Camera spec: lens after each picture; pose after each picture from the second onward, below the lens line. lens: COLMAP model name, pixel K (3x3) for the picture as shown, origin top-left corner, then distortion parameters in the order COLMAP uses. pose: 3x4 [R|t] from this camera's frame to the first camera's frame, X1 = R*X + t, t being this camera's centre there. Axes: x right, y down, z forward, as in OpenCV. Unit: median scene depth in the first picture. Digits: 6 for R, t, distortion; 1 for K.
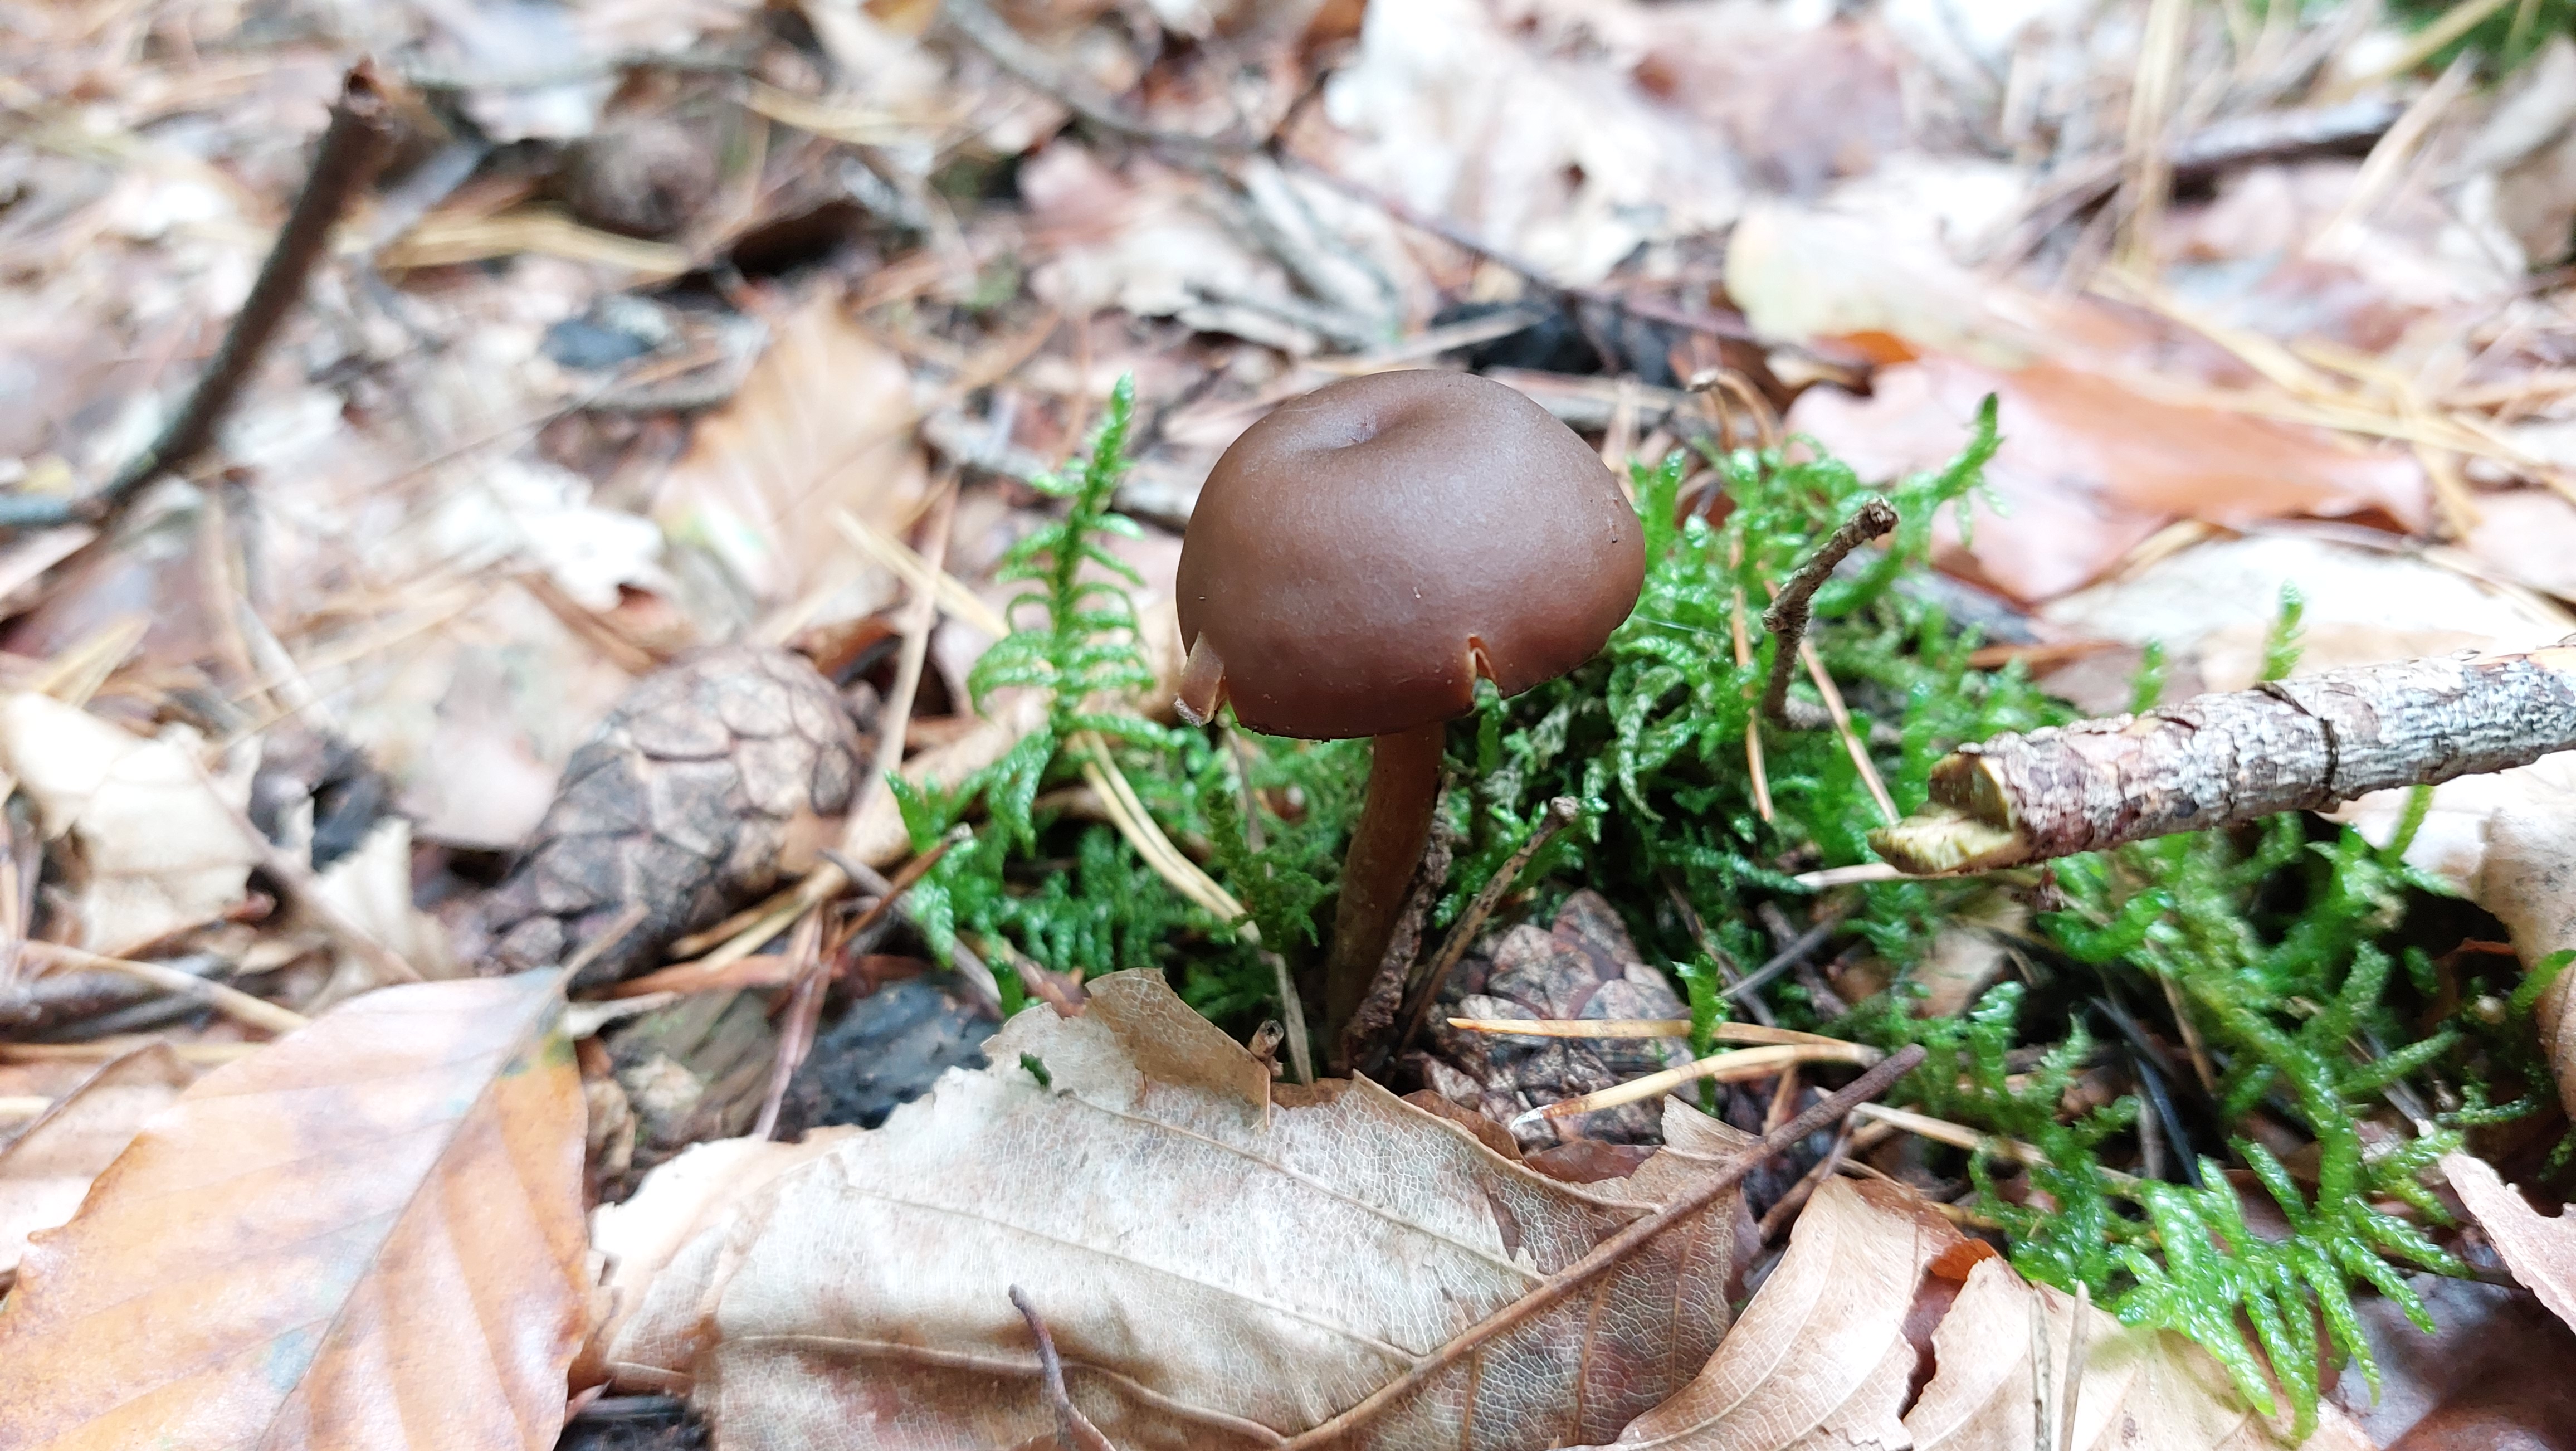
lens RADIAL K [[2025.9, 0, 1288.0], [0, 2025.9, 725.5], [0, 0, 1]] dist [-0.051296, -0.002789]
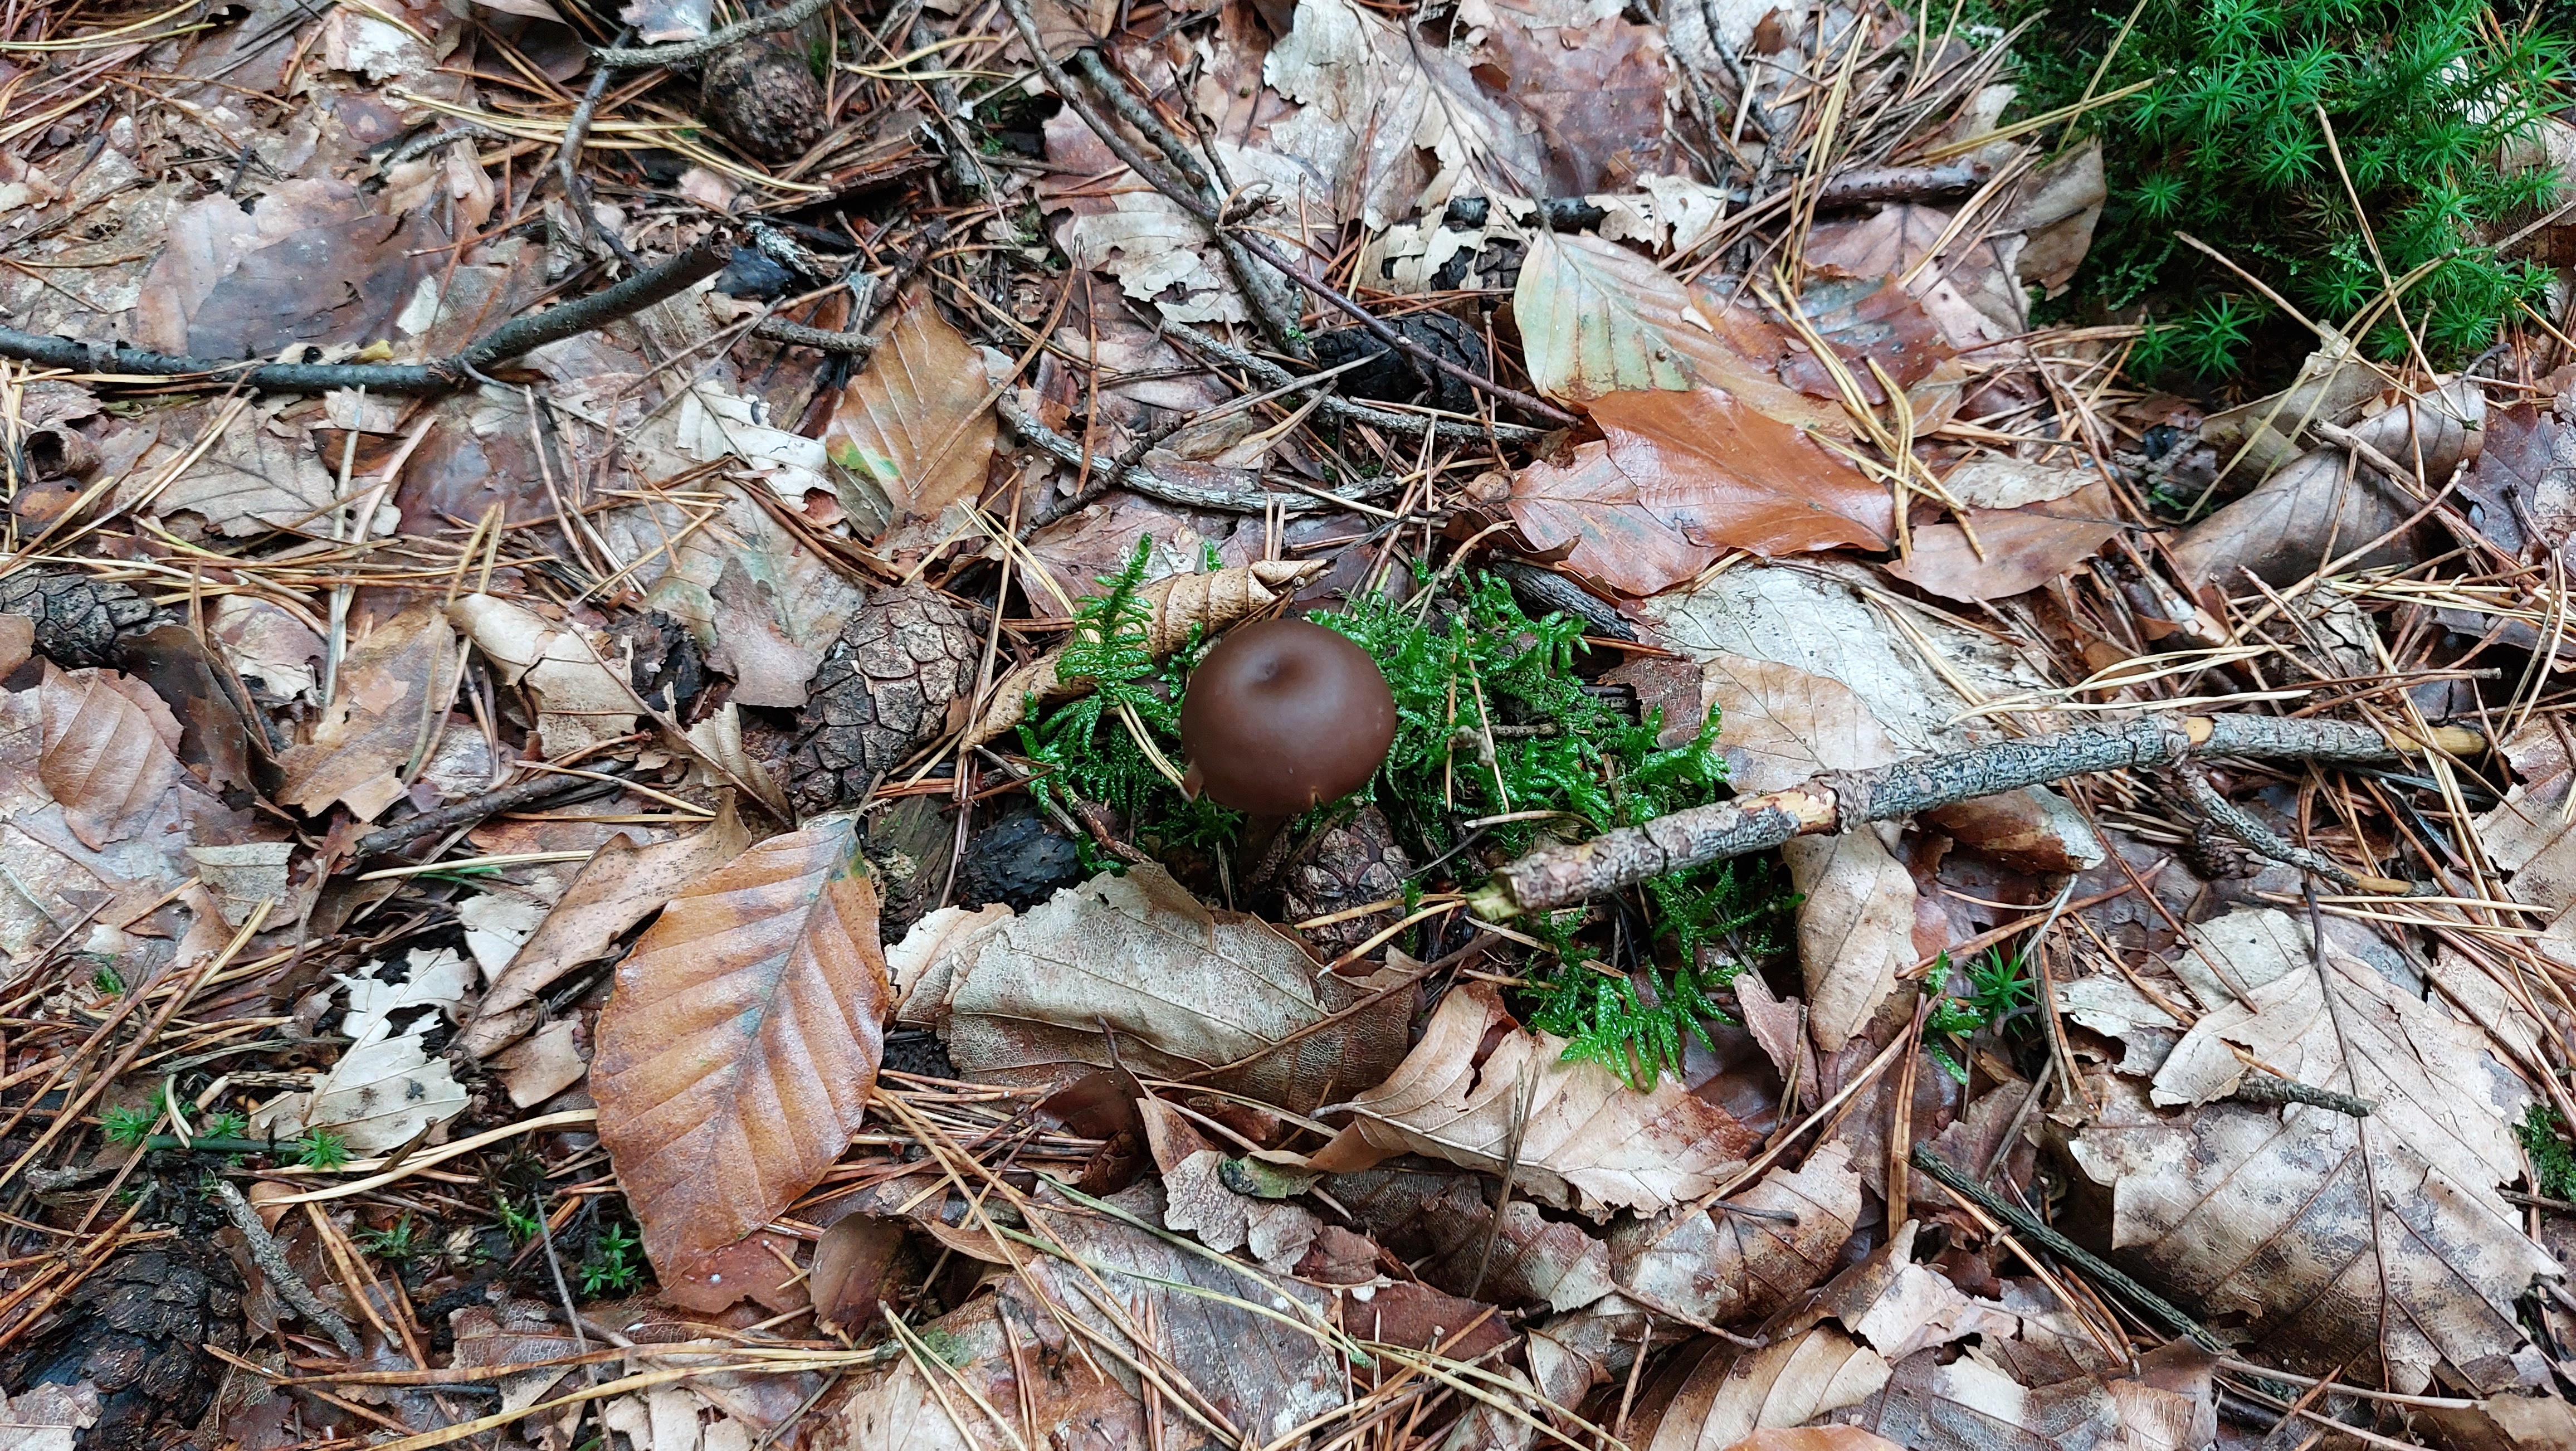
lens RADIAL K [[1888.4, 0, 1288.0], [0, 1888.4, 725.5], [0, 0, 1]] dist [0.006381, 0.000393]
pose [[0.996566, 0.039103, 0.072984, -0.066326], [-0.060794, 0.943980, 0.324356, -0.532909], [-0.056212, -0.327679, 0.943116, -0.669960]]
